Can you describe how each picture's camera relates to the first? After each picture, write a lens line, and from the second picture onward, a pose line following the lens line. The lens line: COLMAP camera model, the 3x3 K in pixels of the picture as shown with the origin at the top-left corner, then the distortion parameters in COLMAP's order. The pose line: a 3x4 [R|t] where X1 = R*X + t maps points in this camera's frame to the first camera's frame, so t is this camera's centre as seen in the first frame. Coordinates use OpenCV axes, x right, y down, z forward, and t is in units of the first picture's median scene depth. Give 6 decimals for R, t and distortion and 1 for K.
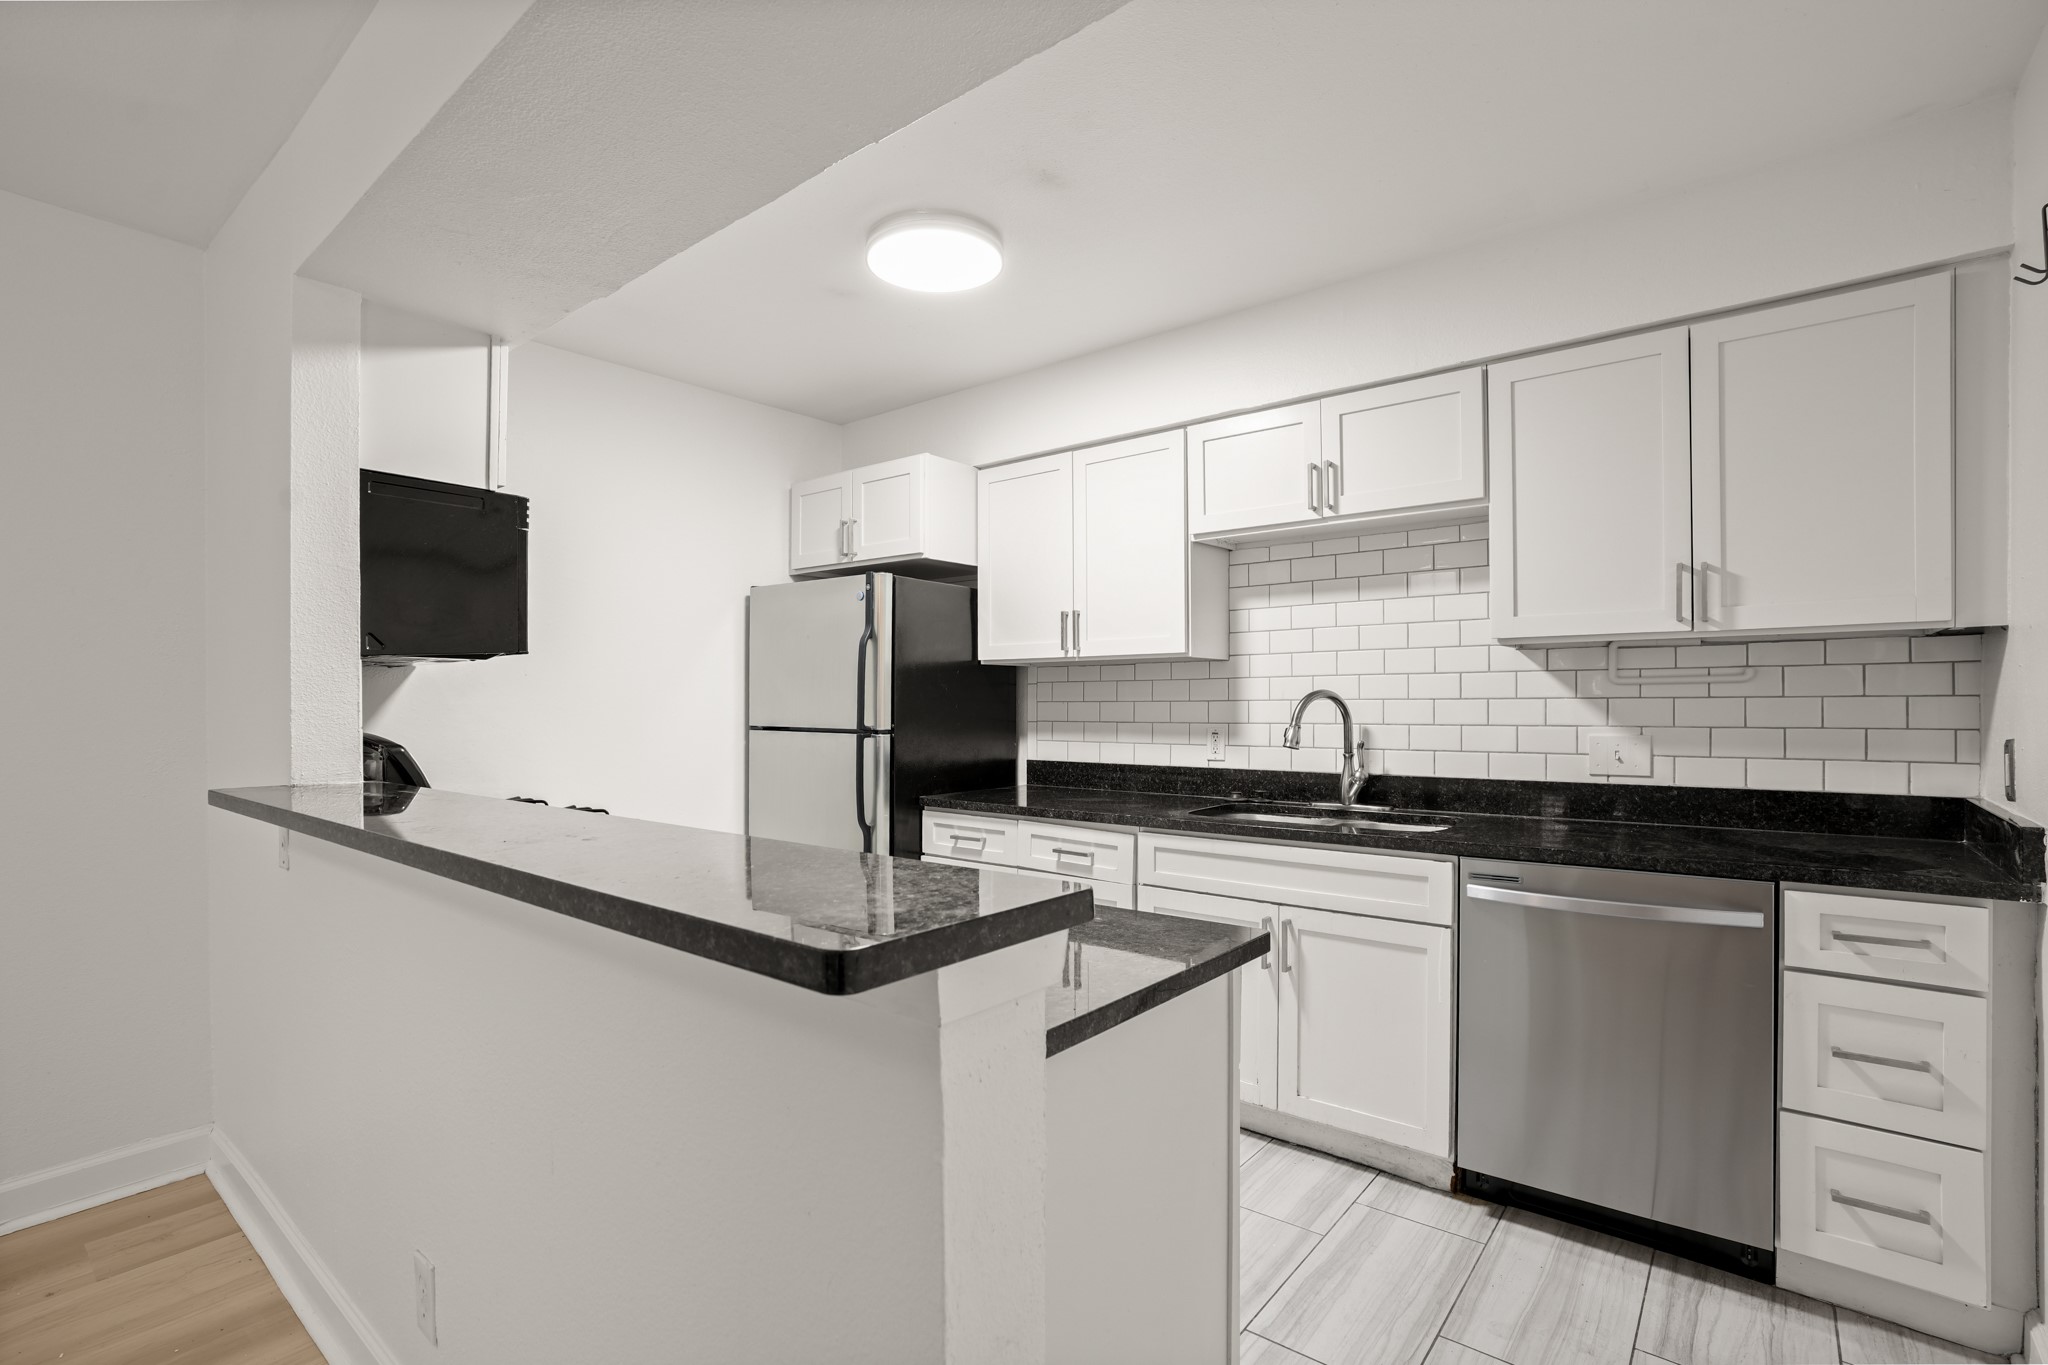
lens RADIAL K [[950.7, 0, 1011.9], [0, 950.7, 694.1], [0, 0, 1]] dist [-0.066437, 0.036329]
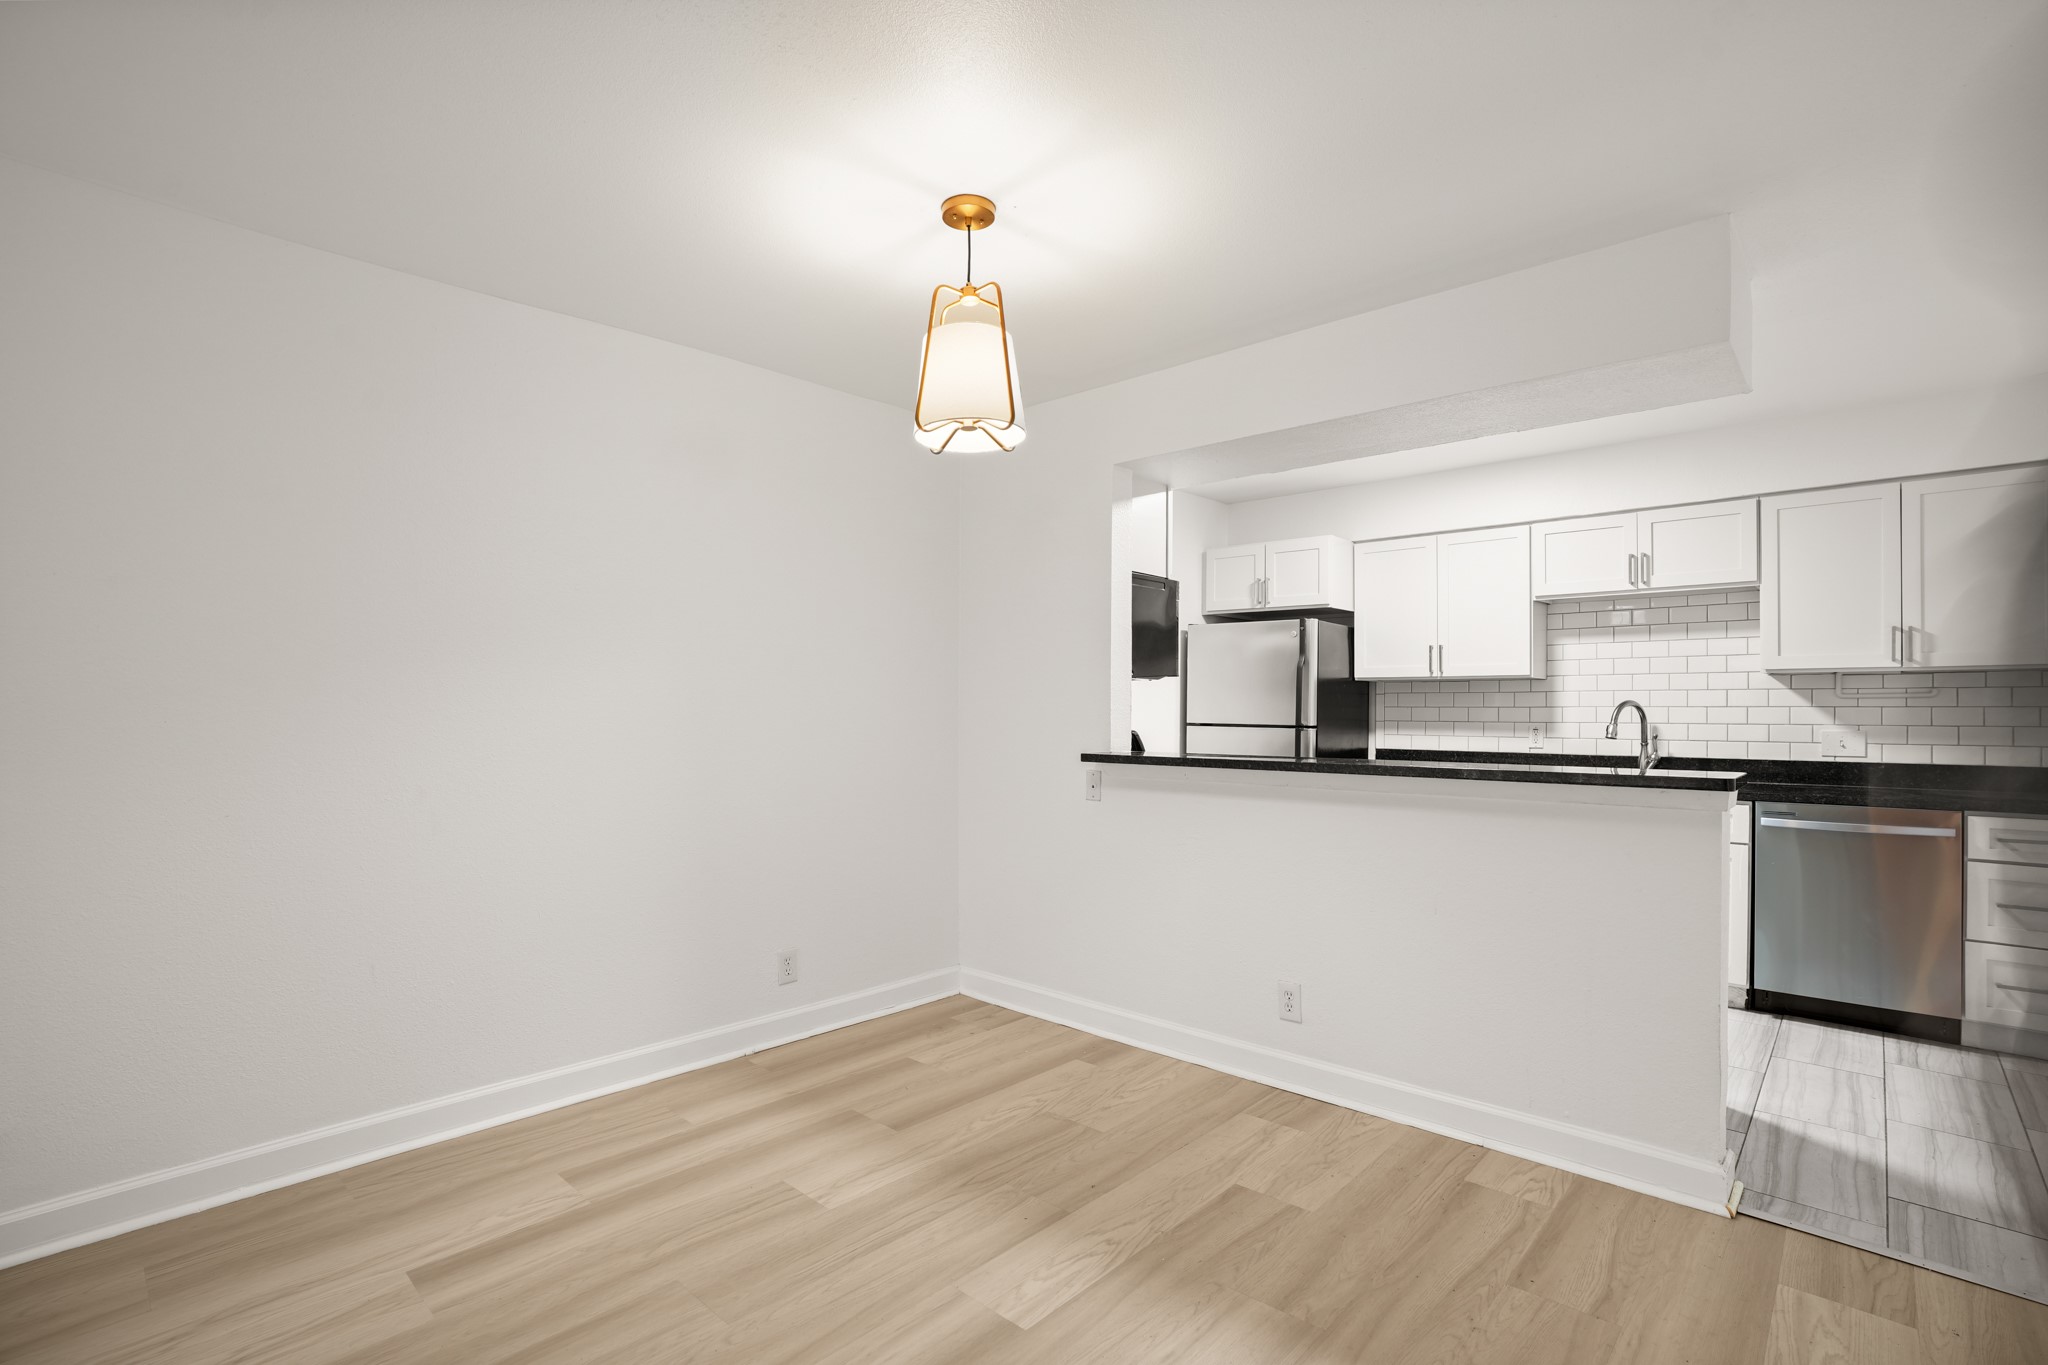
lens RADIAL K [[957.5, 0, 1030.0], [0, 957.5, 694.4], [0, 0, 1]] dist [-0.063323, 0.030322]
pose [[0.998633, 0.006052, -0.051913, -0.573186], [-0.006313, 0.999968, -0.004865, -0.000576], [0.051882, 0.005186, 0.998640, -0.573112]]
